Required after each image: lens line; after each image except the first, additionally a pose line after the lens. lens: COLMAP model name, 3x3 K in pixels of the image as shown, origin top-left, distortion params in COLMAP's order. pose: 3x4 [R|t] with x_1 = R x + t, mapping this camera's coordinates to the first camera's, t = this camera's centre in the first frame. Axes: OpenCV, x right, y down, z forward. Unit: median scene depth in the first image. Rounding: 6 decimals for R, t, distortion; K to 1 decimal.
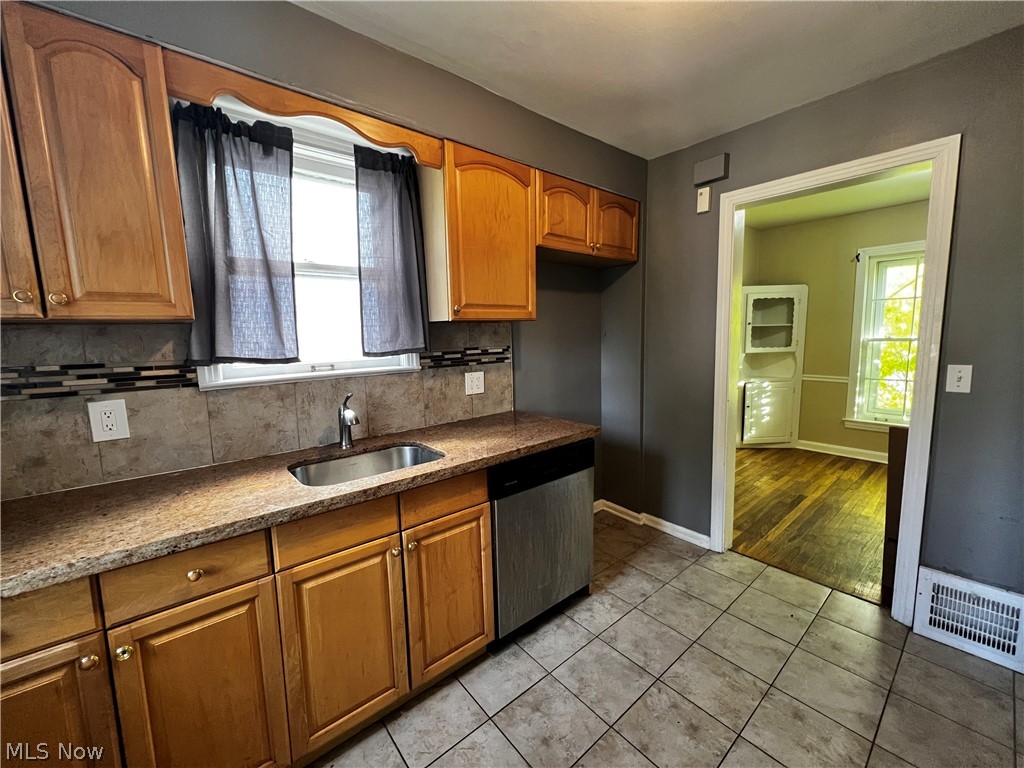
lens RADIAL K [[410.7, 0, 508.4], [0, 410.7, 379.6], [0, 0, 1]] dist [-0.001329, 0.000162]
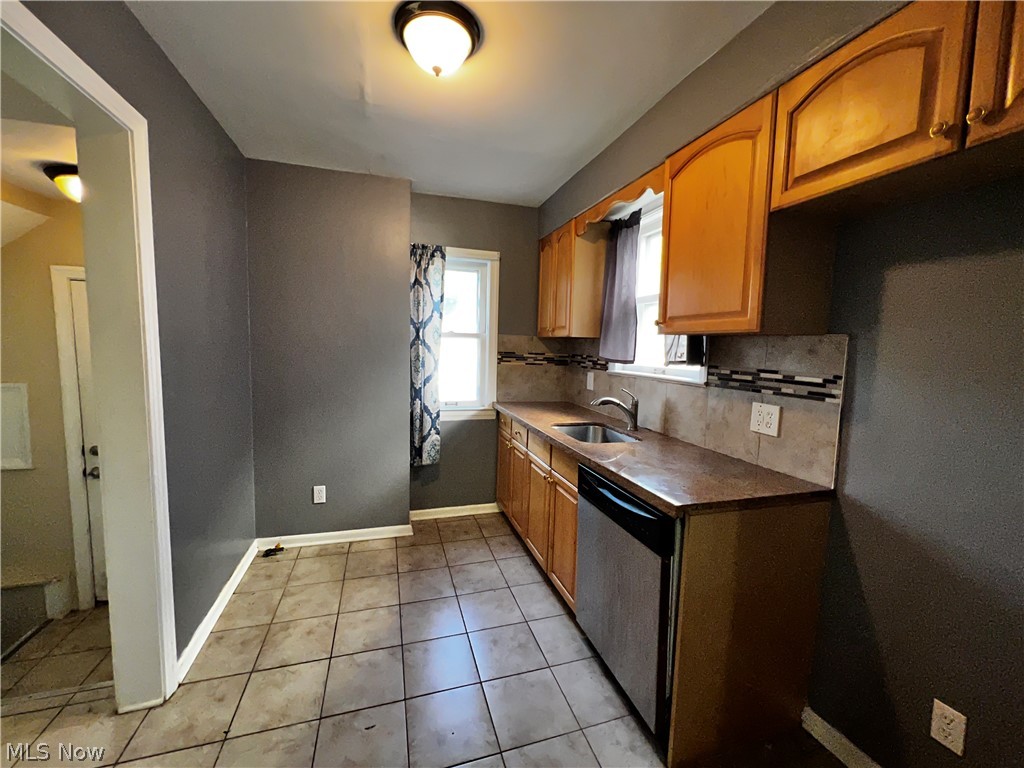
lens RADIAL K [[411.9, 0, 511.5], [0, 411.9, 383.8], [0, 0, 1]] dist [-0.001345, 0.000222]
pose [[-0.384833, 0.097680, -0.917803, 0.767858], [-0.124209, 0.979858, 0.156364, -0.112680], [0.914590, 0.174173, -0.364949, 0.863431]]
